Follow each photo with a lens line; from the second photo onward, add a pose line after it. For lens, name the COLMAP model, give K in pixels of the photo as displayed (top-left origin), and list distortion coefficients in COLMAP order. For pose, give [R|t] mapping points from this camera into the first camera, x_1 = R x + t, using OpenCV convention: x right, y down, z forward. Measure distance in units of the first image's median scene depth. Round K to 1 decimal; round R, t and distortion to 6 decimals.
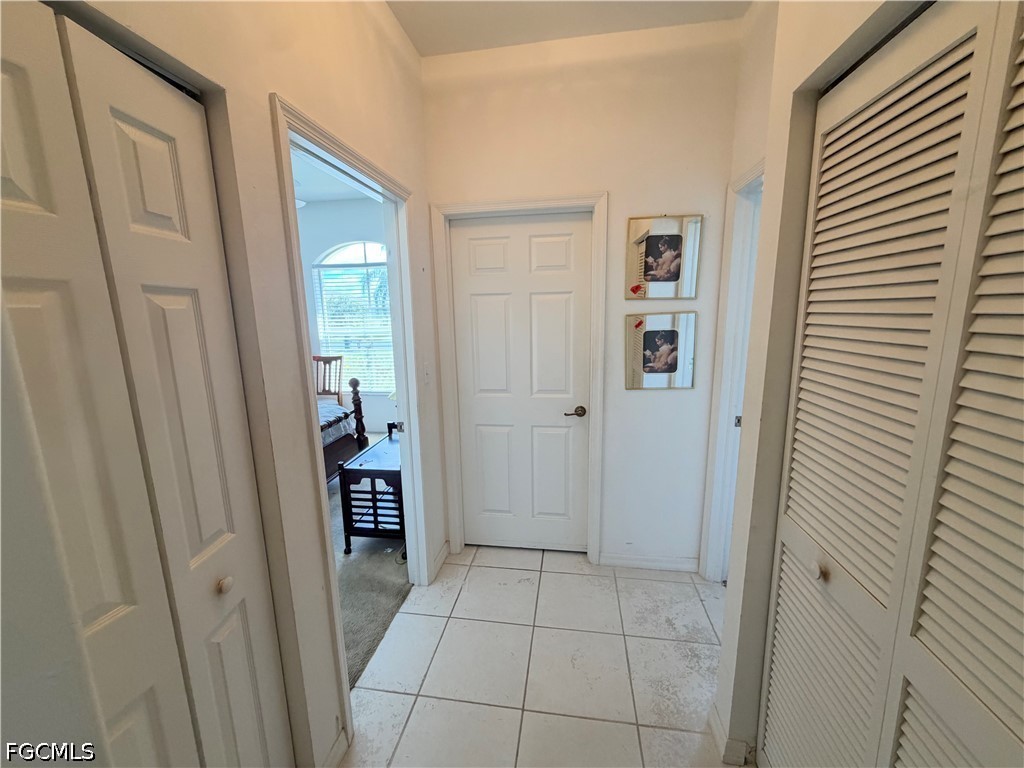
lens RADIAL K [[408.9, 0, 509.4], [0, 408.9, 387.0], [0, 0, 1]] dist [0.002446, 0.000064]
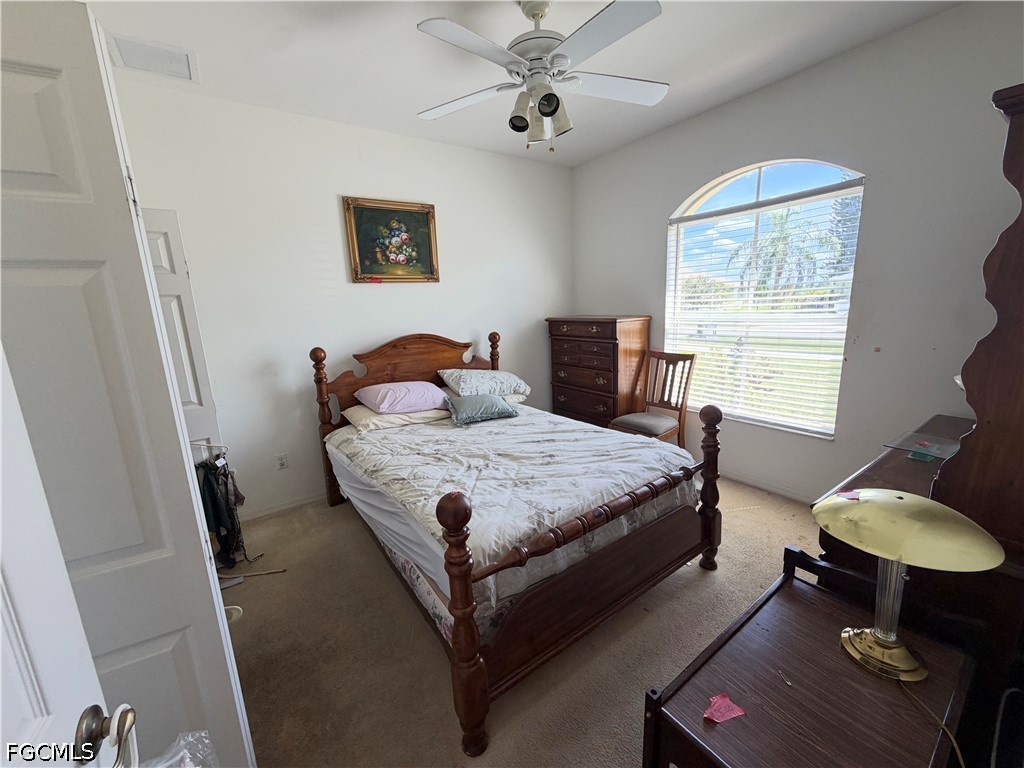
lens RADIAL K [[408.9, 0, 510.9], [0, 408.9, 386.5], [0, 0, 1]] dist [0.002446, 0.000064]
pose [[0.692717, 0.134962, -0.708469, -0.138124], [-0.106753, 0.990701, 0.084347, -0.048690], [0.713265, 0.017203, 0.700683, 0.323198]]
